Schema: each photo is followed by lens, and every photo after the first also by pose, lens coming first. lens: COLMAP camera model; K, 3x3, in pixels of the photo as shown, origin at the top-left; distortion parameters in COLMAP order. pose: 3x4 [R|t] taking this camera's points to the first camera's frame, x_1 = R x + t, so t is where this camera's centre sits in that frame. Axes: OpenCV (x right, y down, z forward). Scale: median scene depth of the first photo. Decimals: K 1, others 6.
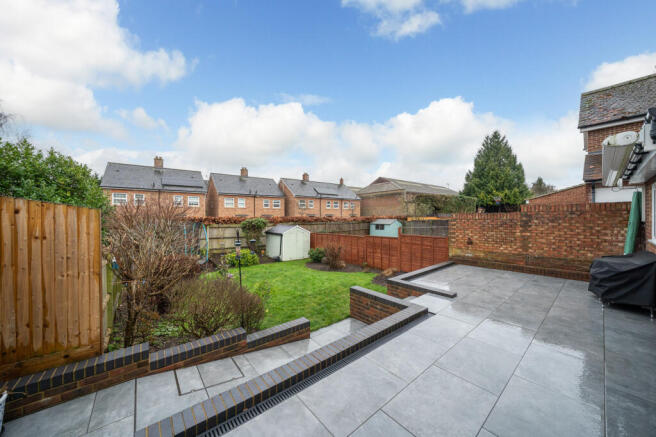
lens RADIAL K [[224.8, 0, 329.2], [0, 224.8, 217.2], [0, 0, 1]] dist [-0.004723, -0.000219]
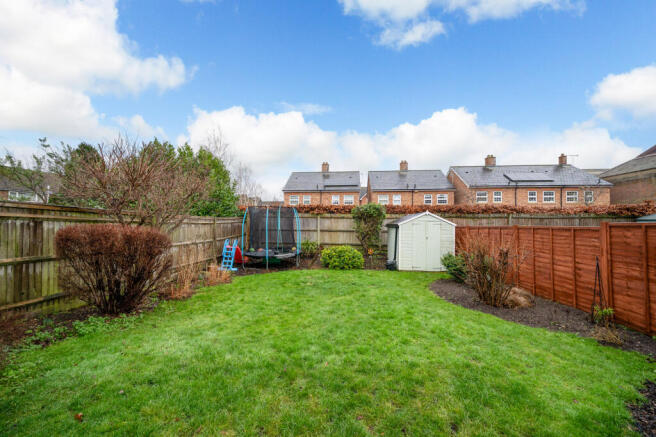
lens RADIAL K [[224.8, 0, 341.7], [0, 224.8, 221.9], [0, 0, 1]] dist [-0.004723, -0.000219]
pose [[0.731273, -0.007657, -0.682041, 0.054101], [-0.005414, 0.999840, -0.017029, 0.045472], [0.682063, 0.016146, 0.731115, 0.265579]]
